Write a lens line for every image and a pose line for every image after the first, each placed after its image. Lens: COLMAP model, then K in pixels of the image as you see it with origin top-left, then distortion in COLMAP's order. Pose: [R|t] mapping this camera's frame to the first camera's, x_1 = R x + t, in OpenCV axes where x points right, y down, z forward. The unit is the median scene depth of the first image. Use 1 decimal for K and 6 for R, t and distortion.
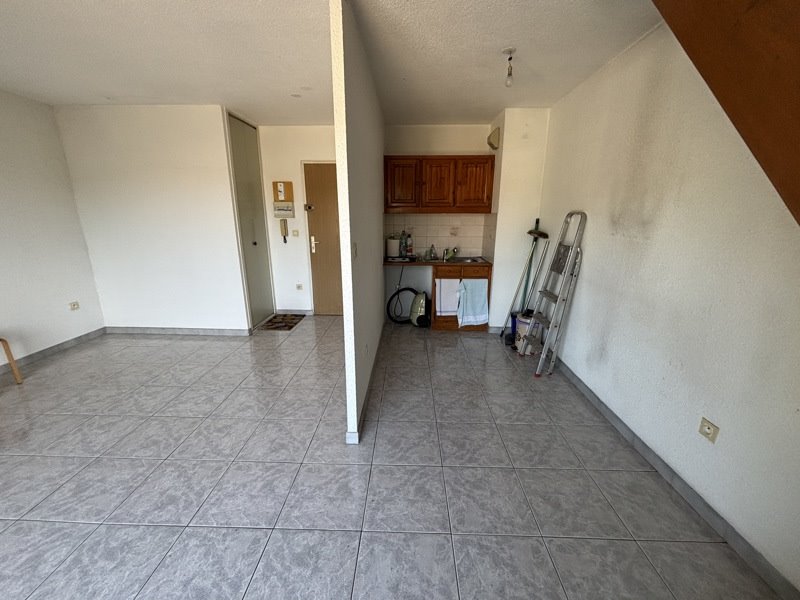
lens RADIAL K [[323.0, 0, 398.9], [0, 323.0, 300.9], [0, 0, 1]] dist [0.001278, 0.000113]
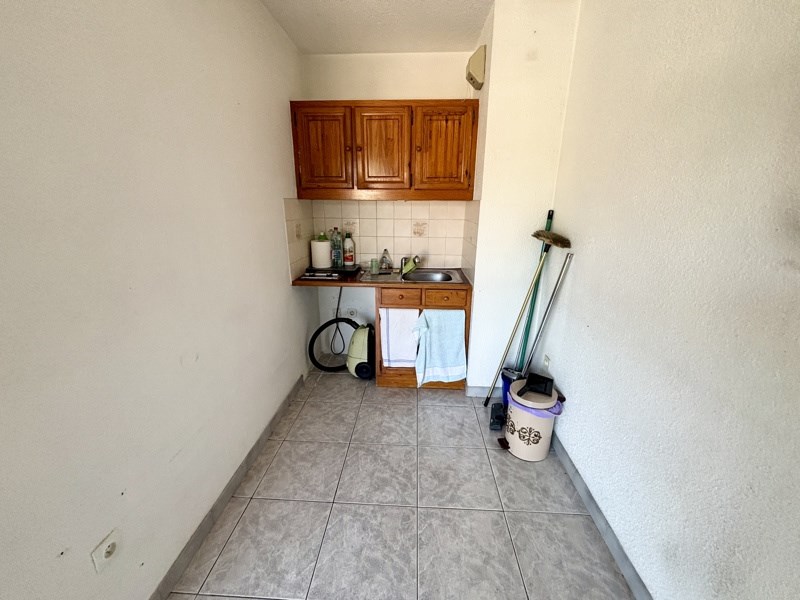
lens RADIAL K [[323.0, 0, 400.8], [0, 323.0, 298.6], [0, 0, 1]] dist [0.001278, 0.000113]
pose [[0.999835, 0.010554, -0.014757, 0.160757], [-0.010109, 0.999500, 0.029943, -0.104747], [0.015066, -0.029789, 0.999443, 0.388300]]
